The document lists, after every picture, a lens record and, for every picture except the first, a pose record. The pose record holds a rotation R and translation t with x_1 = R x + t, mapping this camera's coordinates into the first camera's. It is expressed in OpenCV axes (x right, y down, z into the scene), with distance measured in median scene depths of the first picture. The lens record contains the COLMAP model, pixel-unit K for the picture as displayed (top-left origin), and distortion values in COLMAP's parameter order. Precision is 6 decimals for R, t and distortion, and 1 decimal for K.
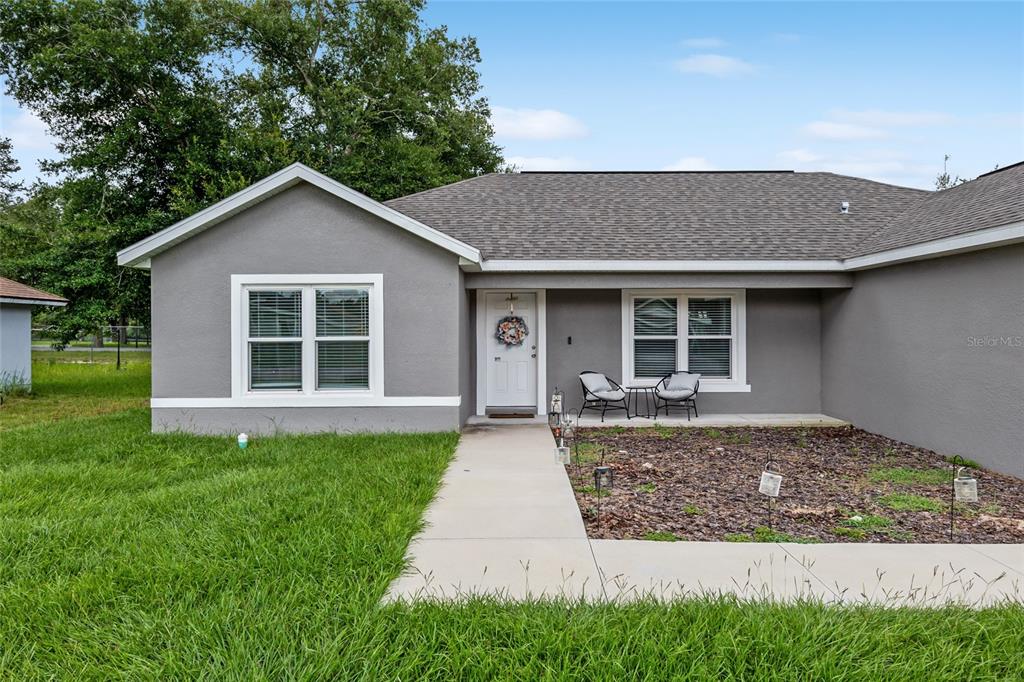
lens RADIAL K [[737.4, 0, 512.4], [0, 737.4, 339.0], [0, 0, 1]] dist [0.000061, -0.000035]
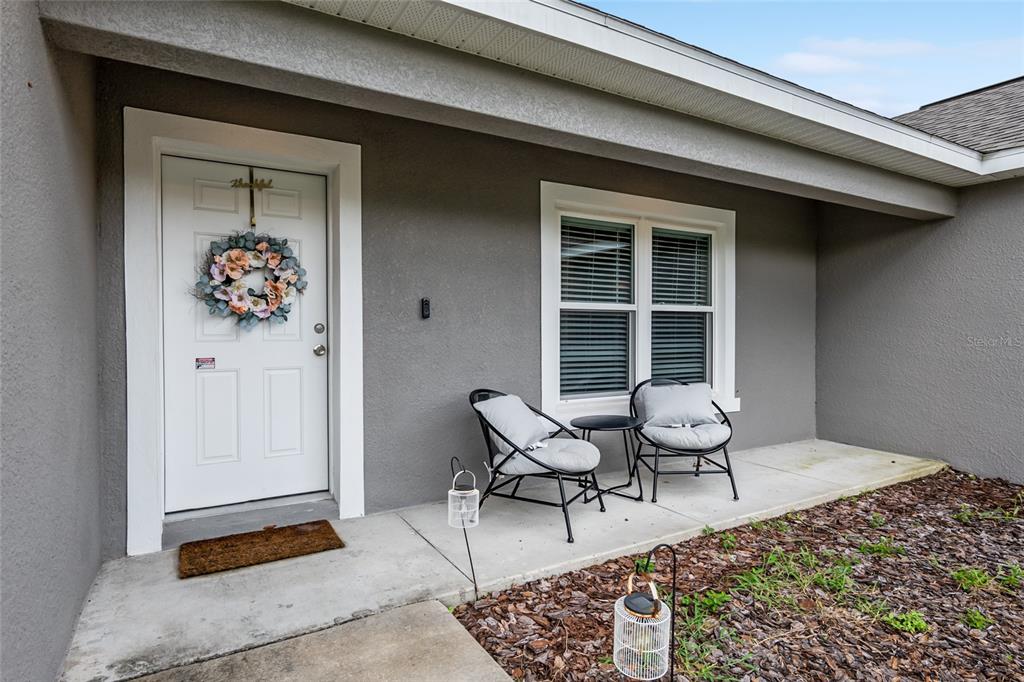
lens RADIAL K [[546.4, 0, 509.6], [0, 546.4, 339.7], [0, 0, 1]] dist [0.001679, 0.000860]
pose [[0.858939, -0.006624, 0.512036, -0.028629], [0.004444, 0.999975, 0.005481, 0.016302], [-0.512059, -0.002433, 0.858947, 0.732251]]
